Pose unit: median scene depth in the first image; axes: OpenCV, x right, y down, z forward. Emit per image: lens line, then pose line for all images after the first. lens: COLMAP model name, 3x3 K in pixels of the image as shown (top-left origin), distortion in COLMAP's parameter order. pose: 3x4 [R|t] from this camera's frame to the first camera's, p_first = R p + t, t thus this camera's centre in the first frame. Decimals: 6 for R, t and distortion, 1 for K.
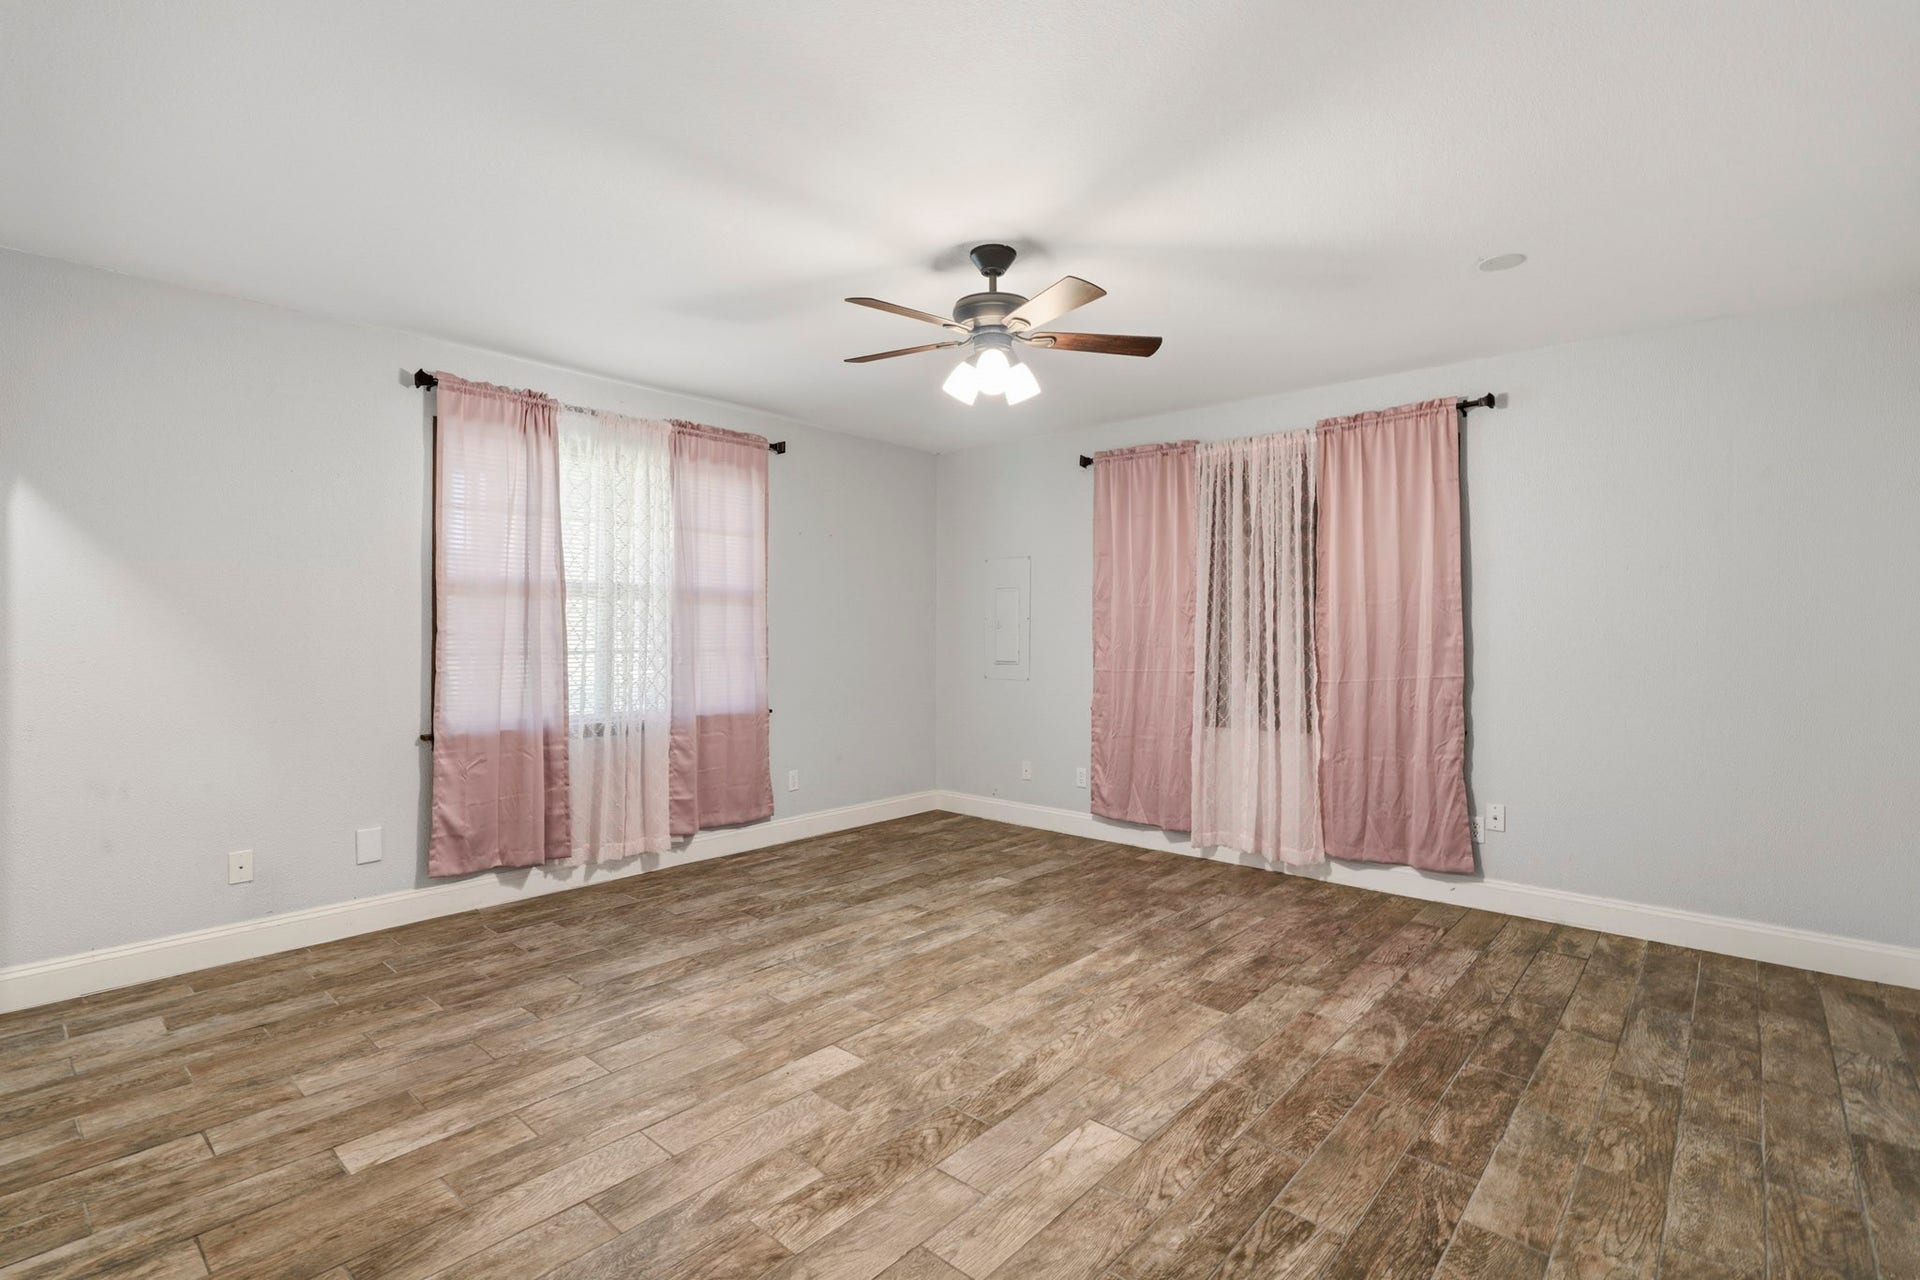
lens RADIAL K [[837.4, 0, 949.2], [0, 837.4, 639.6], [0, 0, 1]] dist [0.001212, 0.000072]
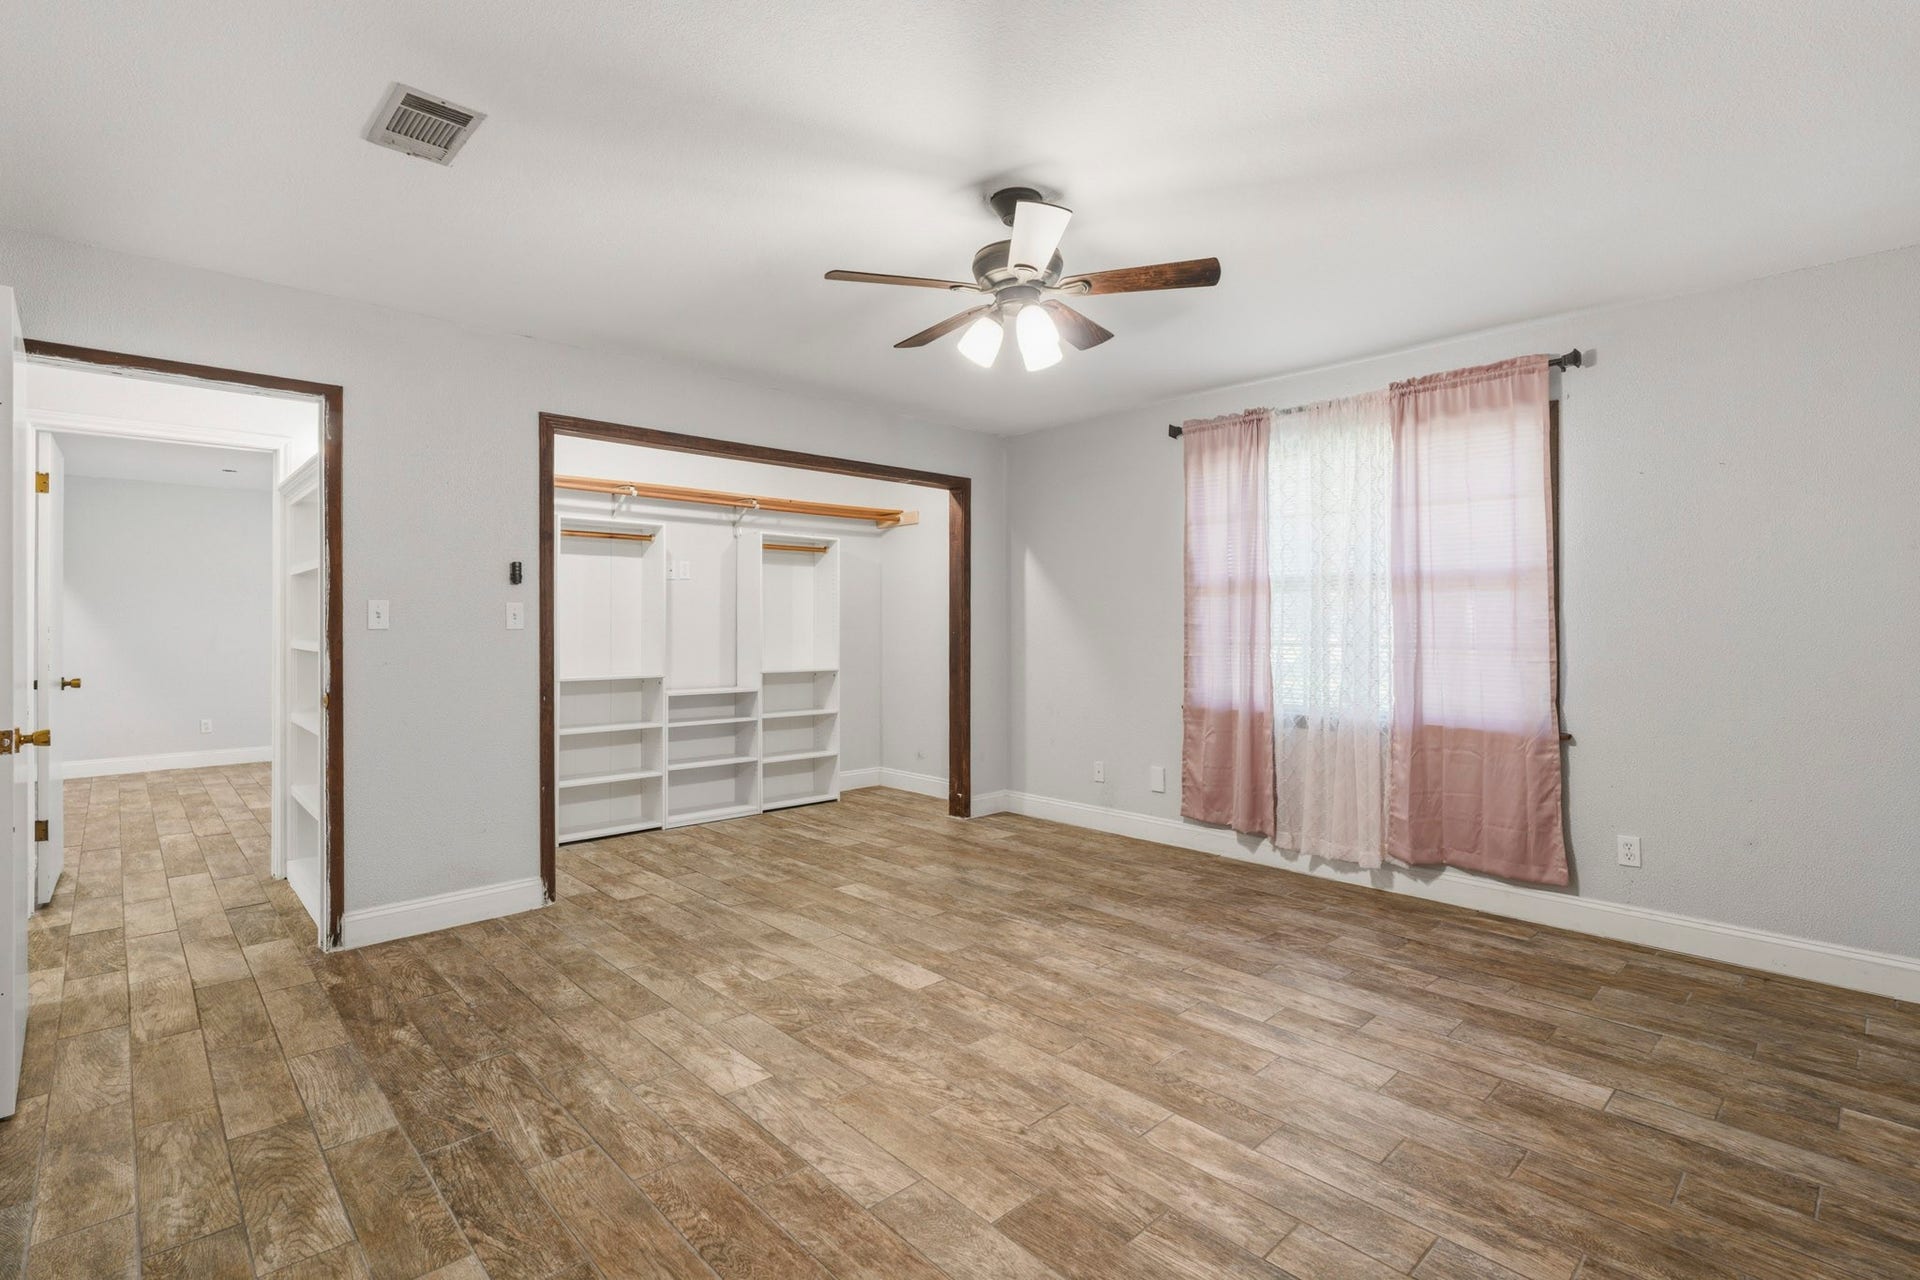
lens RADIAL K [[843.0, 0, 968.8], [0, 843.0, 629.9], [0, 0, 1]] dist [0.001567, -0.000044]
pose [[-0.018623, 0.004712, -0.999815, 0.882616], [-0.009044, 0.999947, 0.004881, -0.005983], [0.999786, 0.009134, -0.018579, 0.897387]]
